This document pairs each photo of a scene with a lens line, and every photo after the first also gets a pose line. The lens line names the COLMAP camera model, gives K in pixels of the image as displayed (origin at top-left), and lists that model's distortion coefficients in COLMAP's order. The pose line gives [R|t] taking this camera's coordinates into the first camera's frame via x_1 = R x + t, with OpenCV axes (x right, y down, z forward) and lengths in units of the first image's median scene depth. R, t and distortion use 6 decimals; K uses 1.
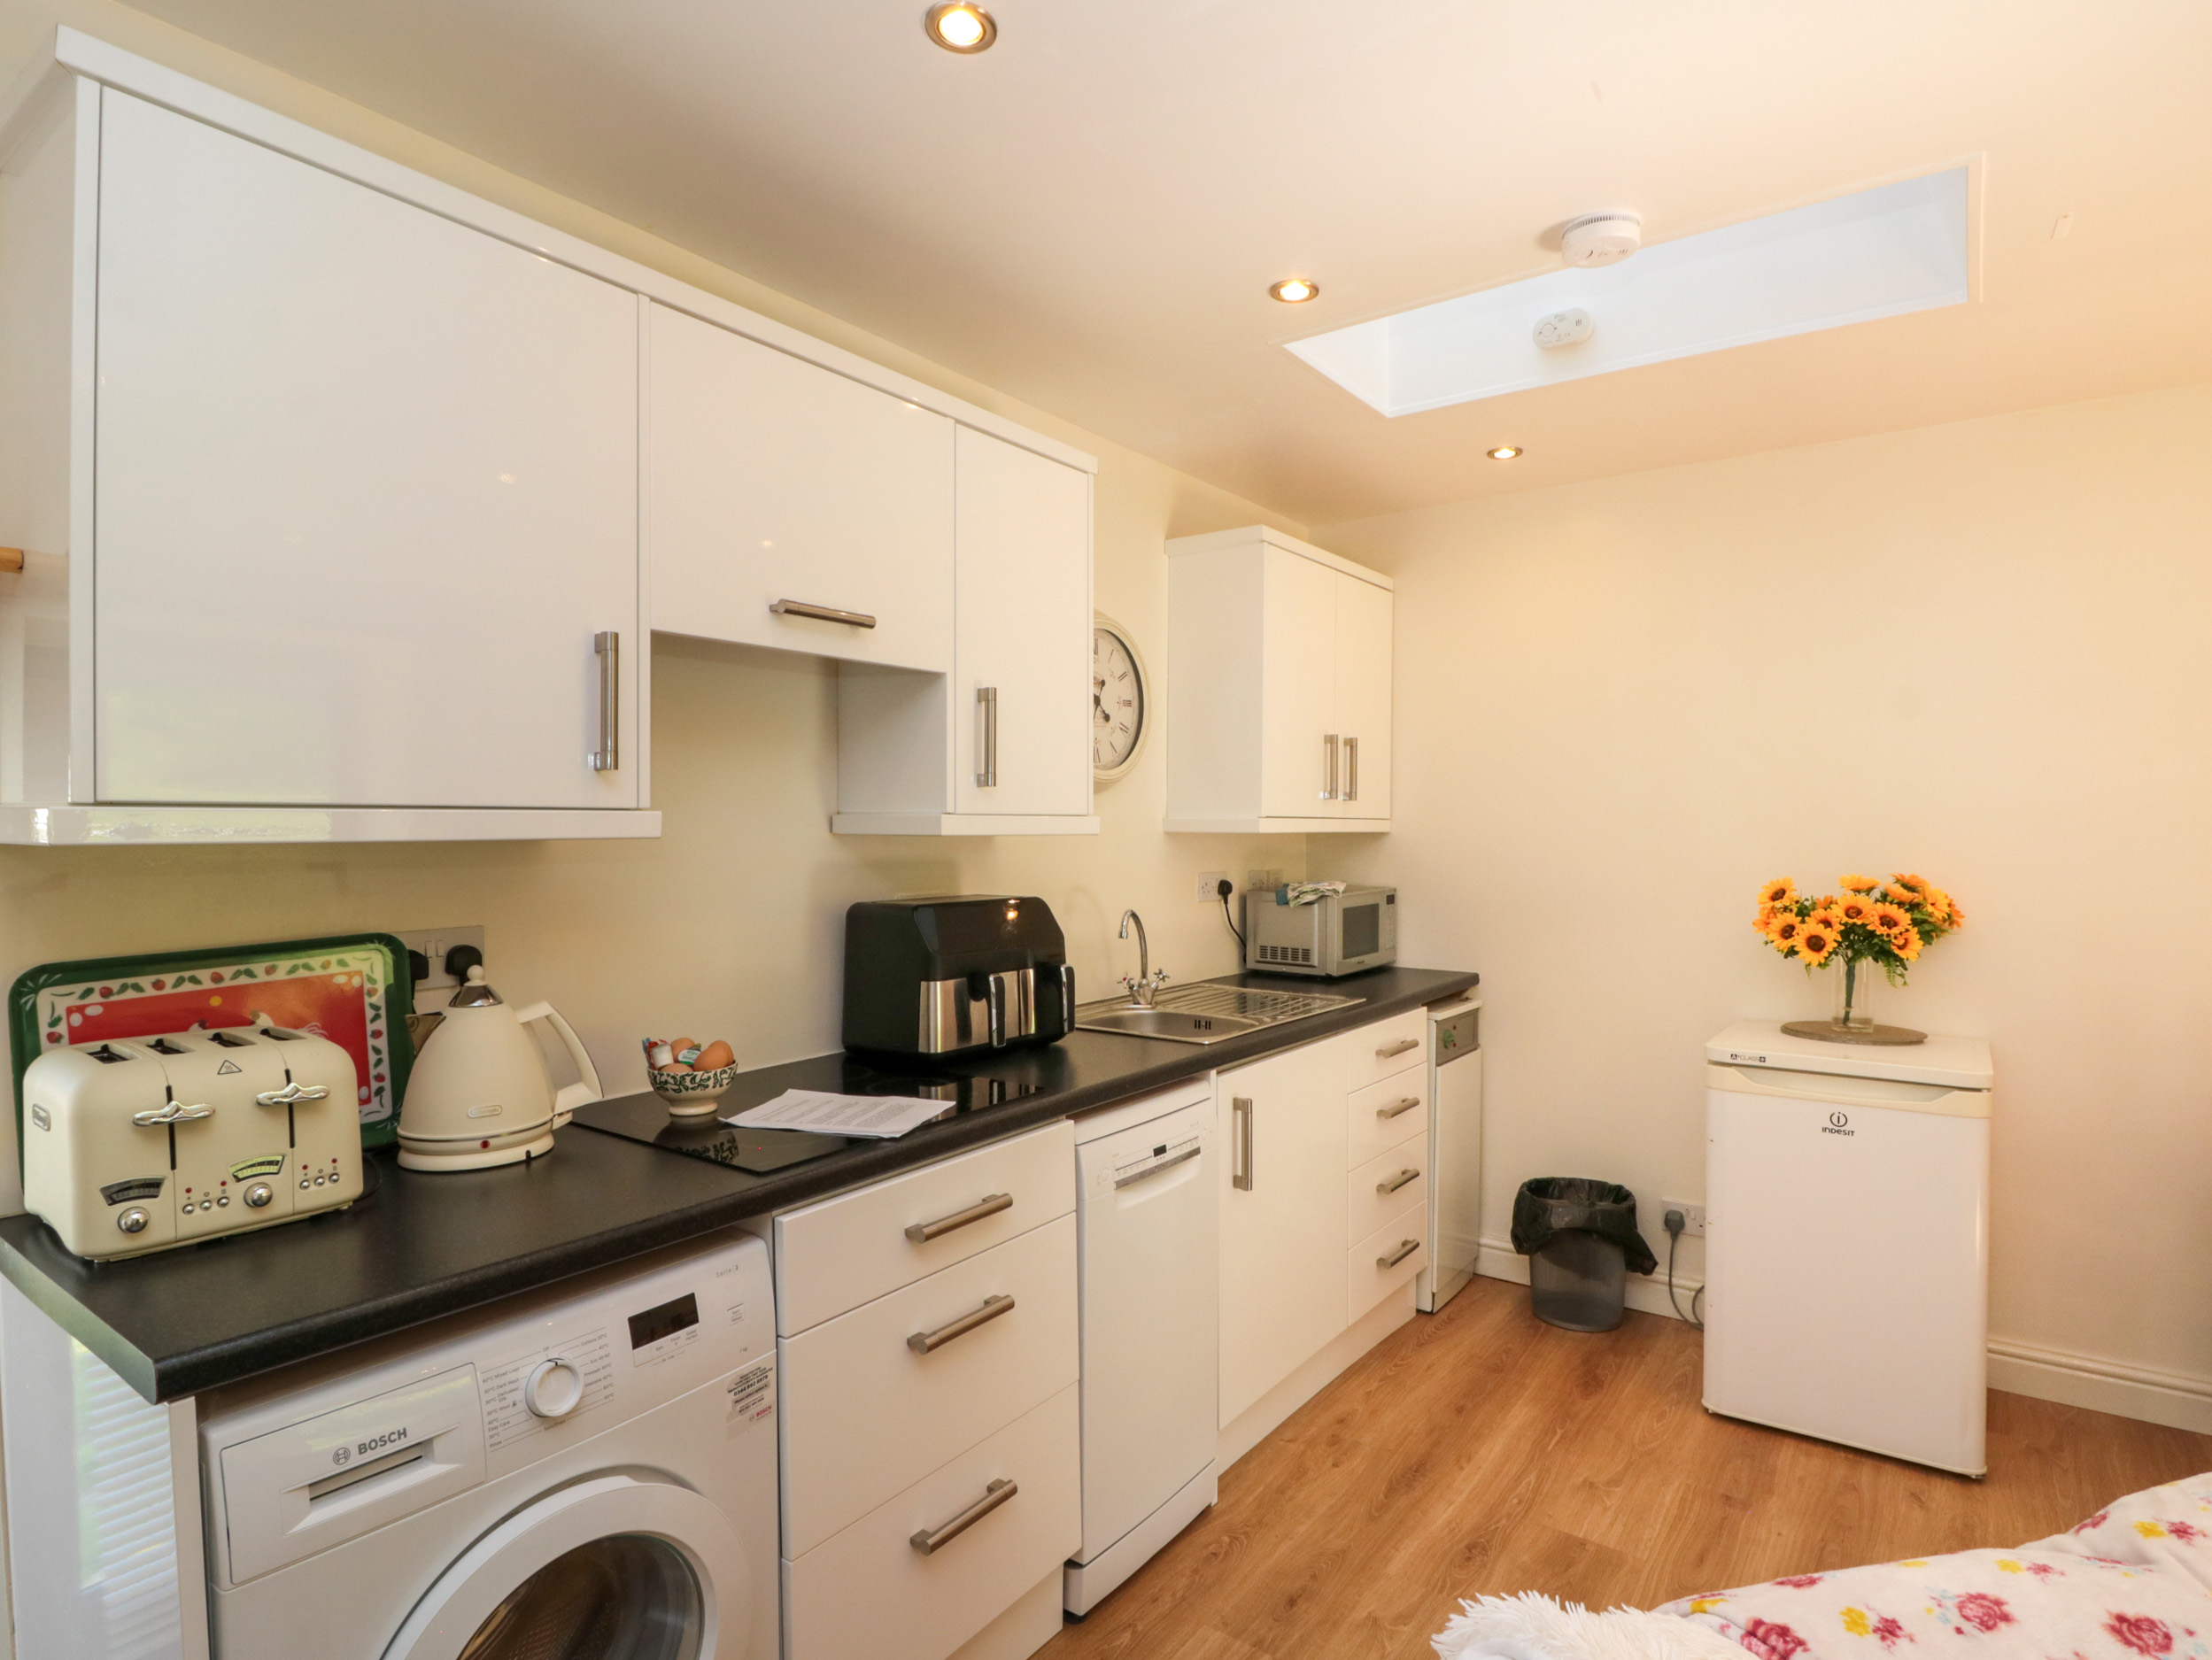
lens RADIAL K [[1202.2, 0, 1106.0], [0, 1202.2, 830.0], [0, 0, 1]] dist [-0.001012, -0.010279]
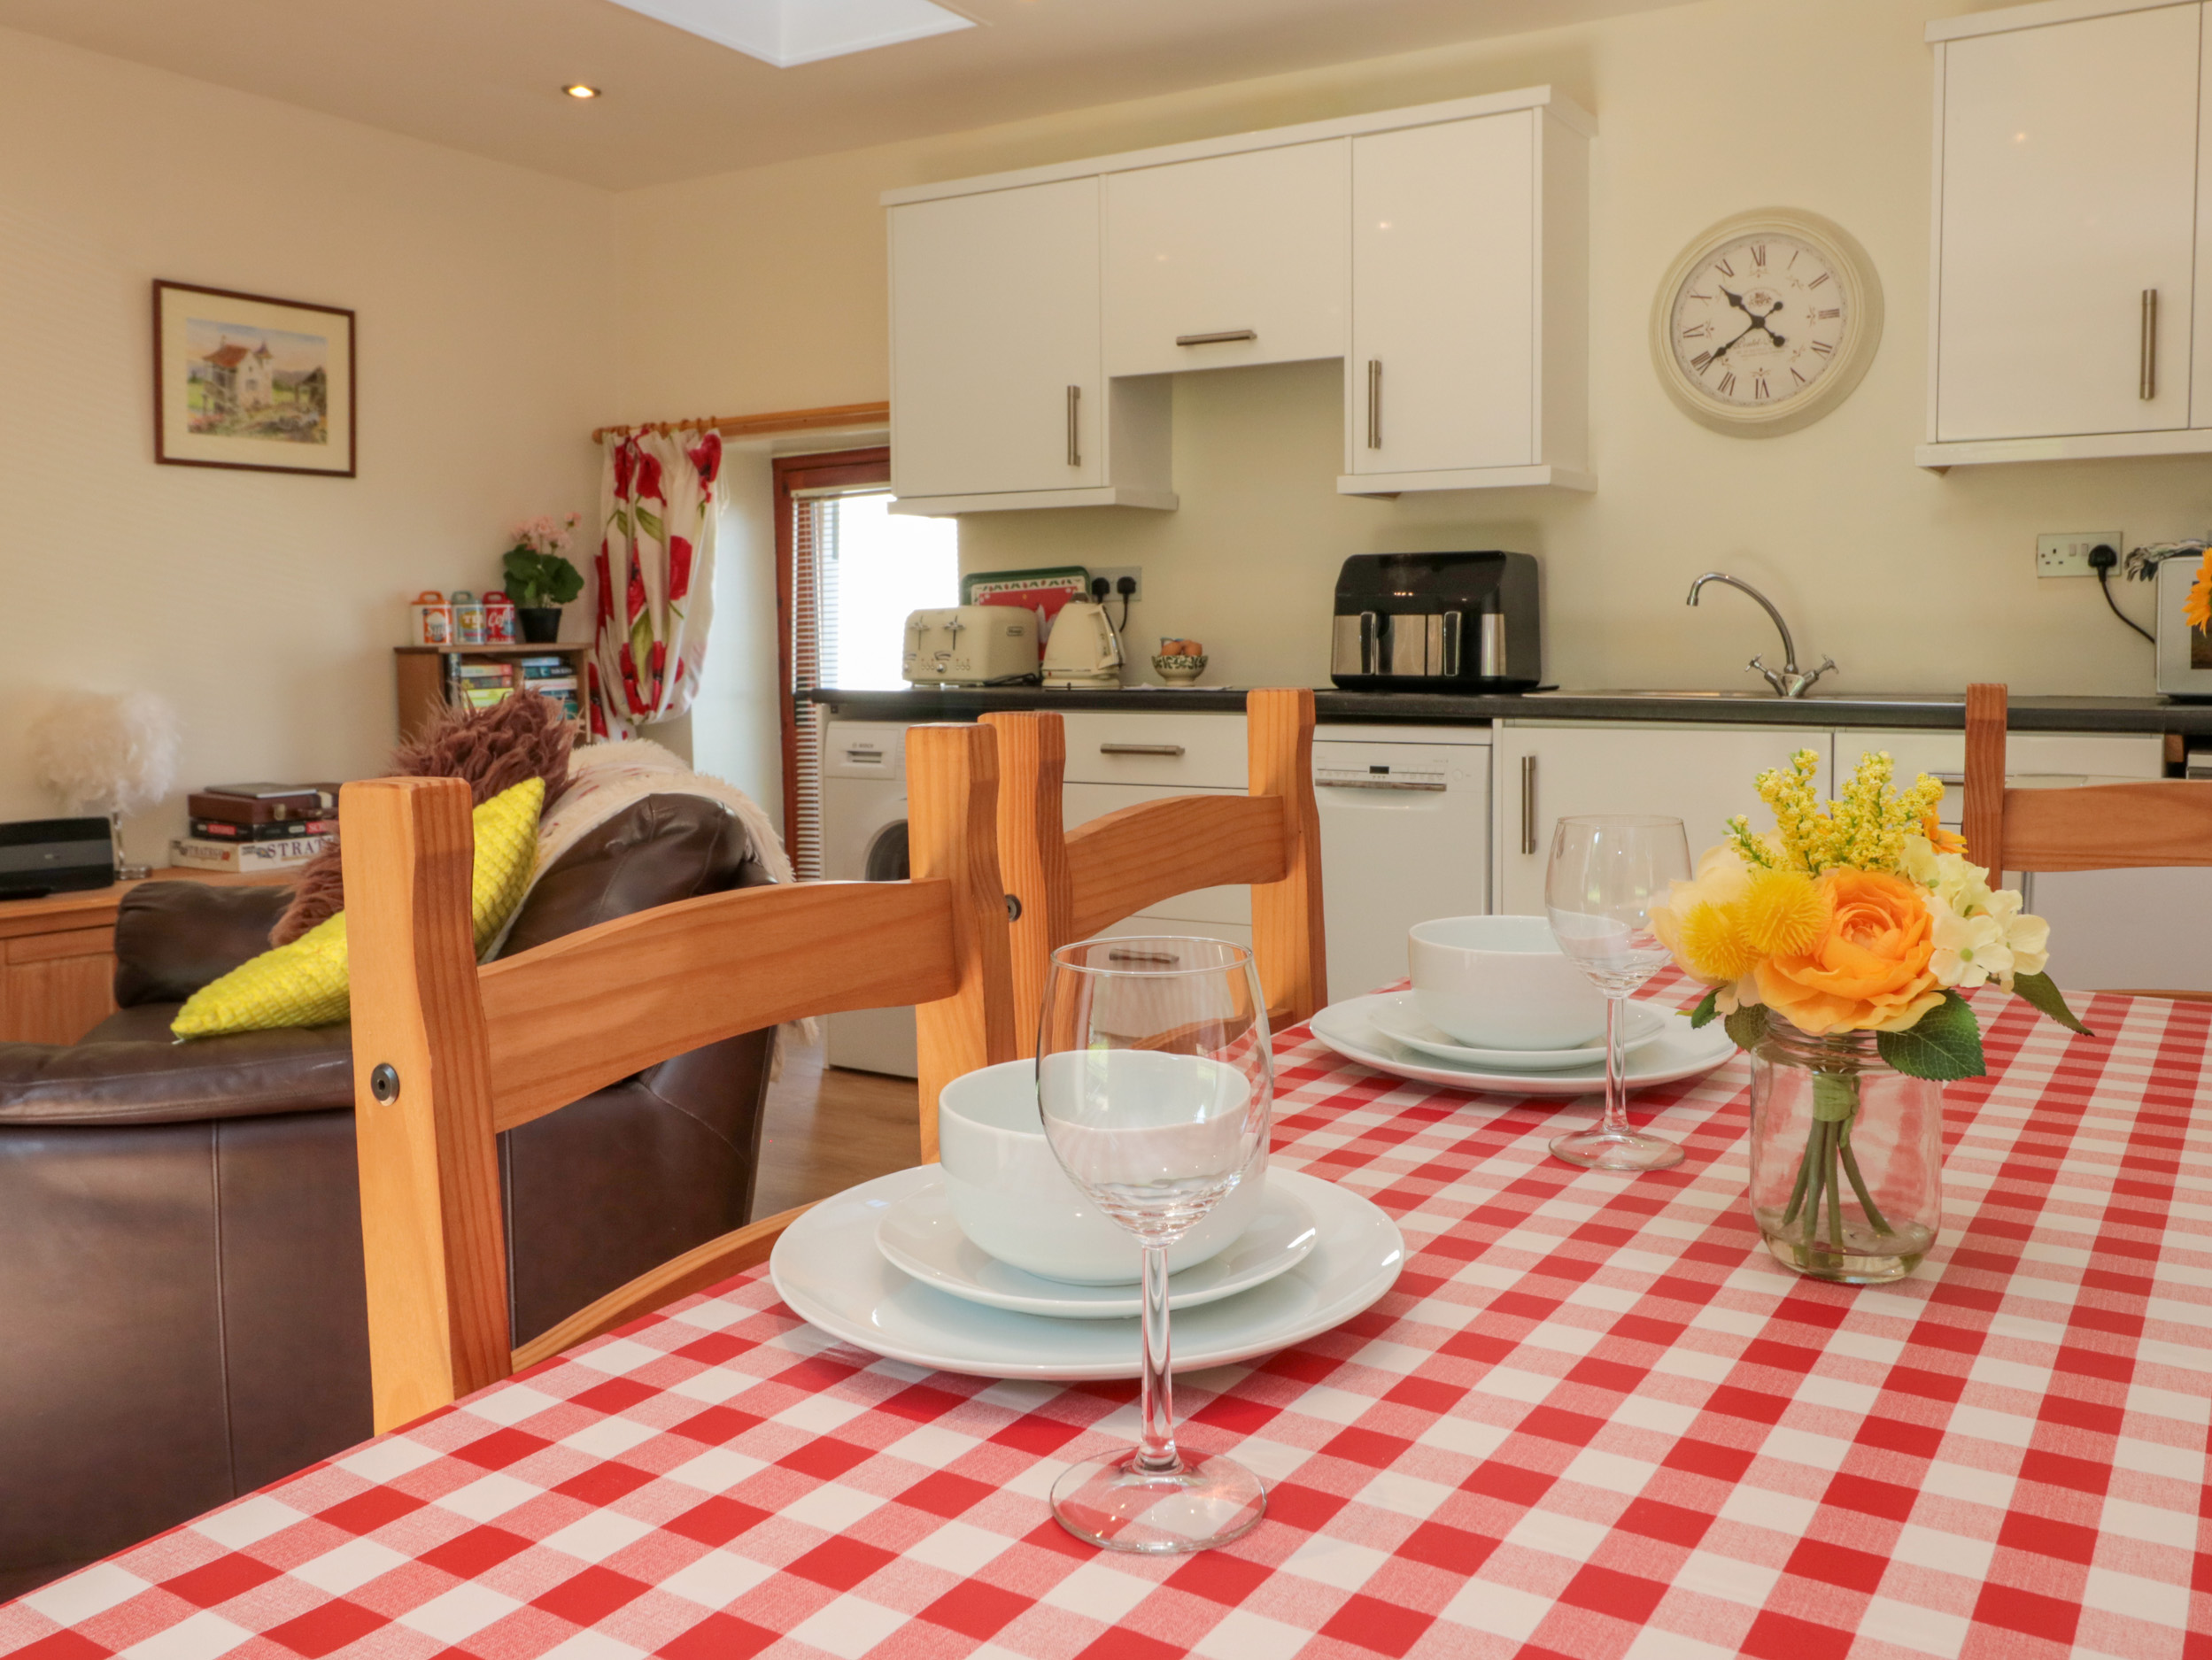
lens RADIAL K [[1800.9, 0, 1181.6], [0, 1800.9, 730.4], [0, 0, 1]] dist [0.001940, -0.003109]
pose [[0.096930, 0.050157, -0.994027, 1.621777], [-0.000777, 0.998733, 0.050319, 0.147780], [0.995291, -0.004105, 0.096846, 0.661846]]
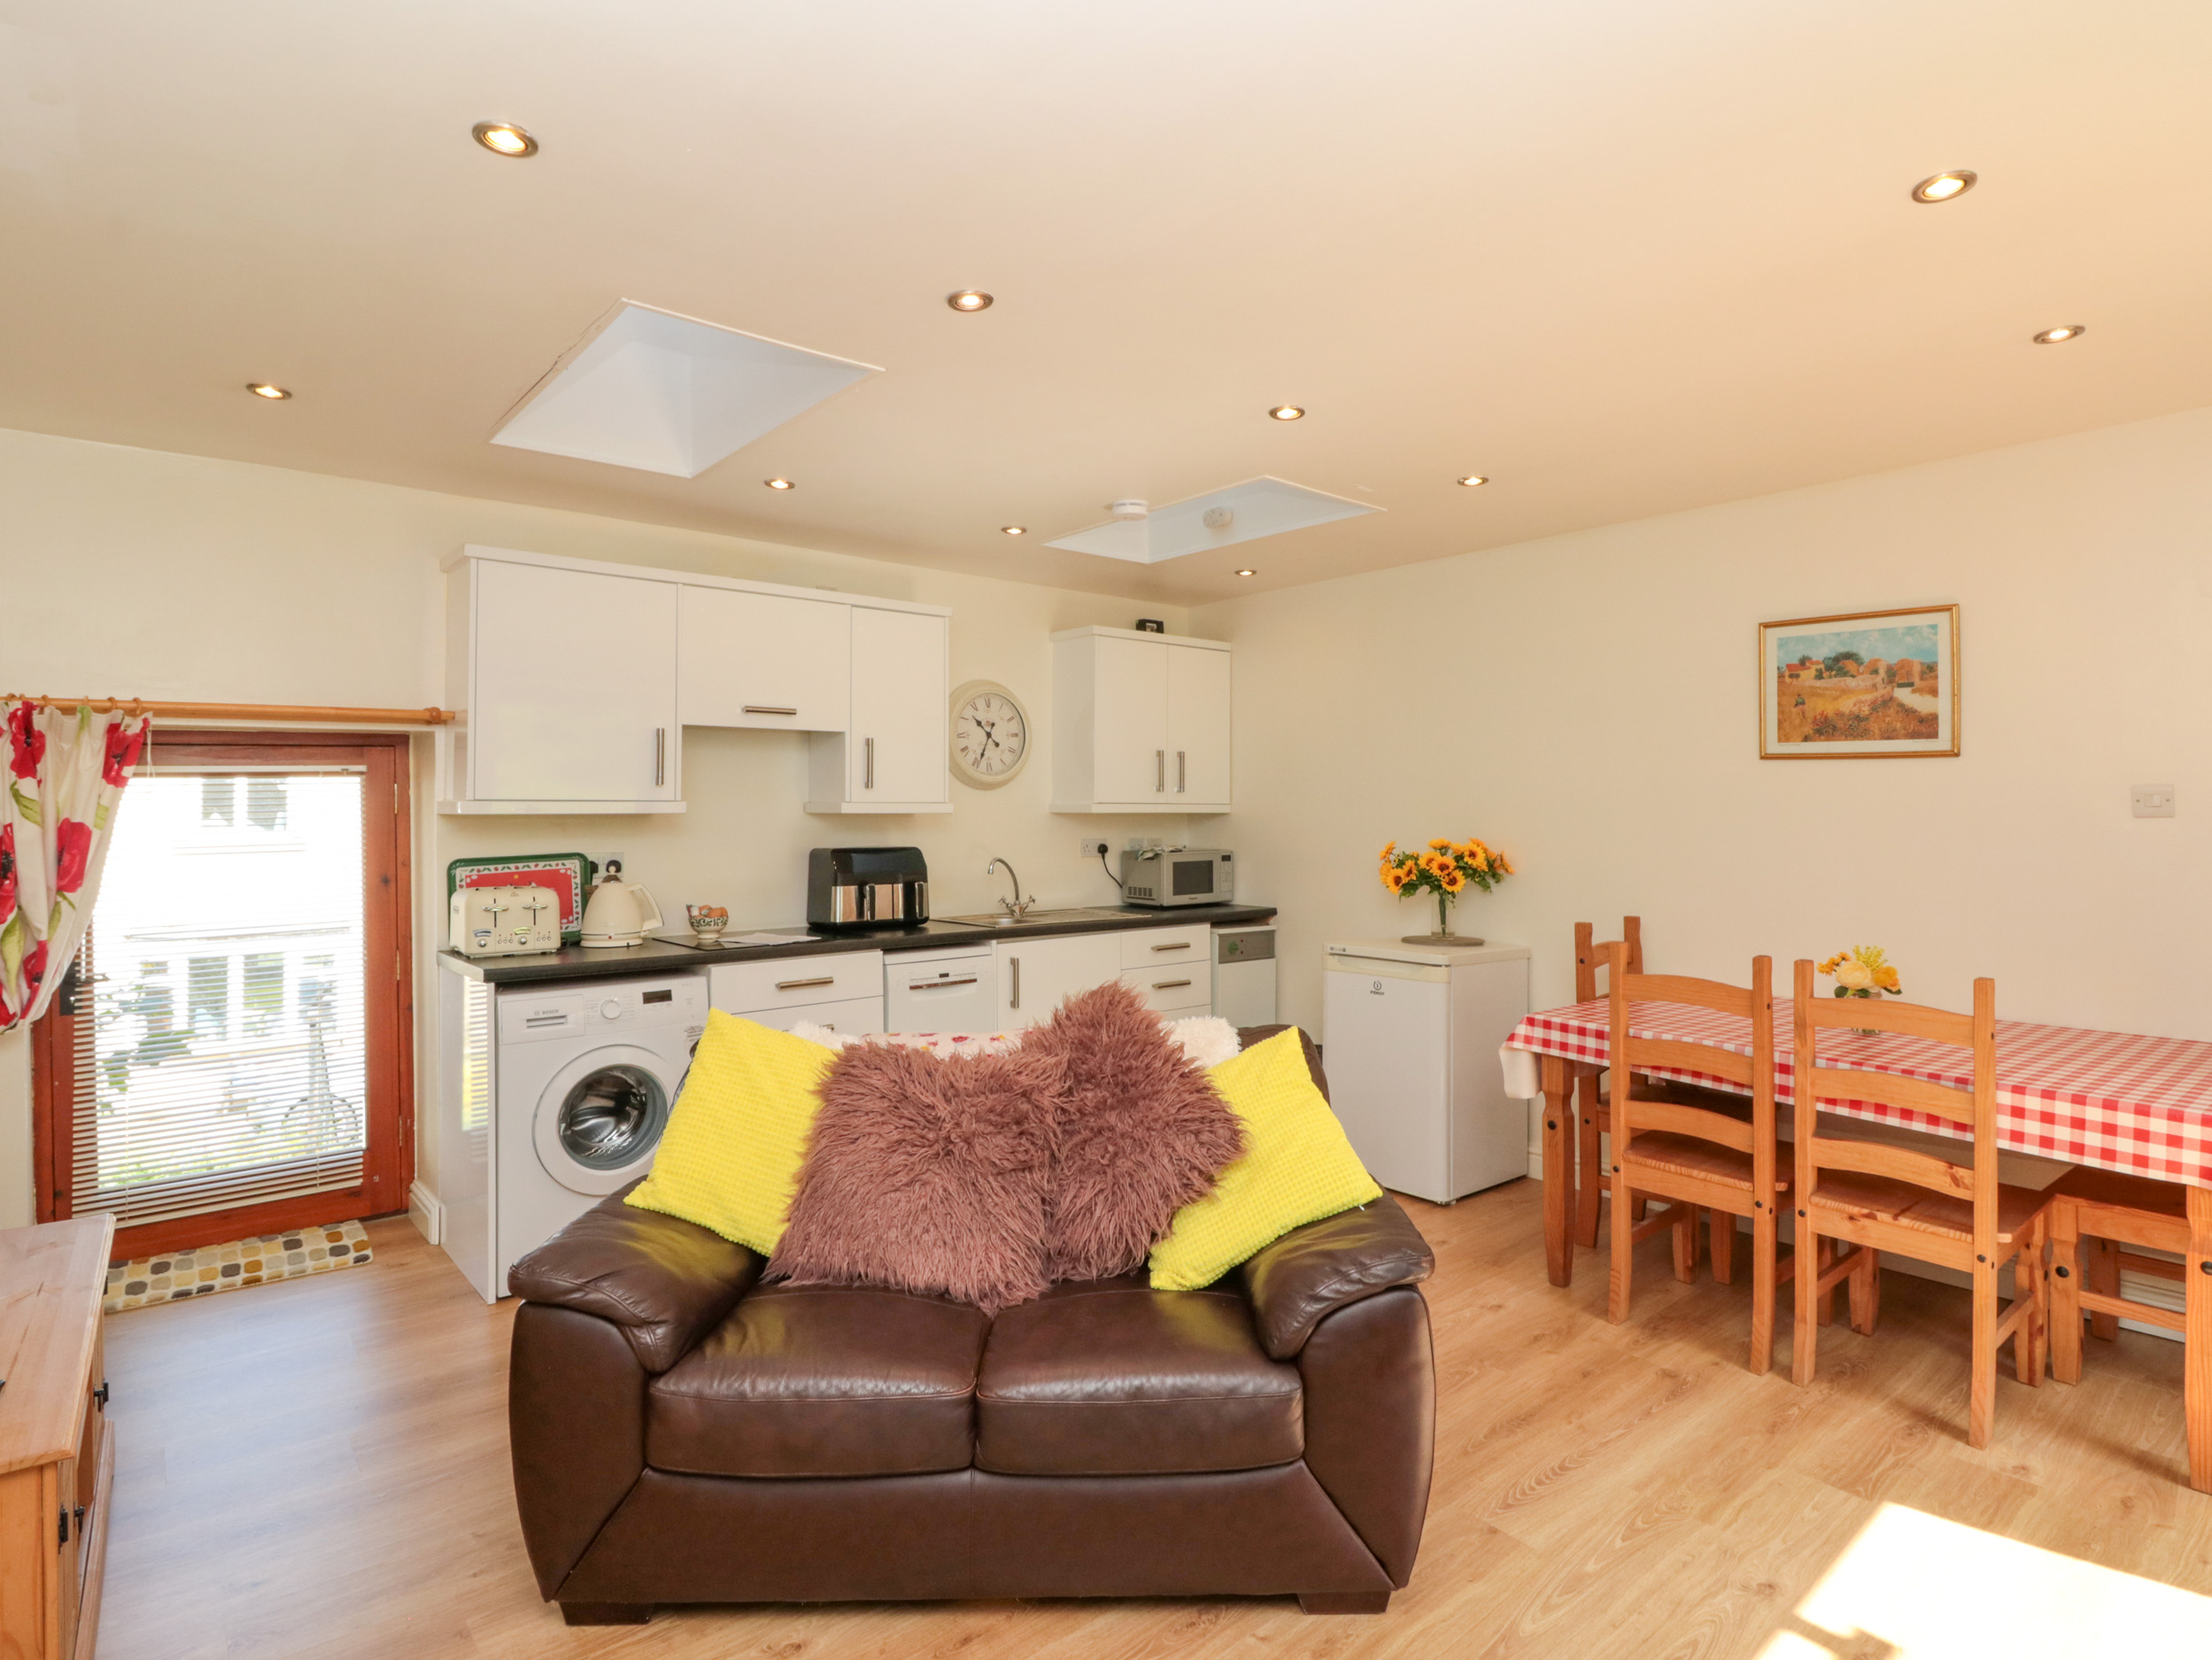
lens RADIAL K [[1208.4, 0, 1101.7], [0, 1208.4, 774.4], [0, 0, 1]] dist [-0.002565, -0.000178]
pose [[0.970913, -0.008663, -0.239276, 0.756928], [0.000271, 0.999384, -0.035086, 0.010542], [0.239433, 0.034001, 0.970317, -0.840913]]
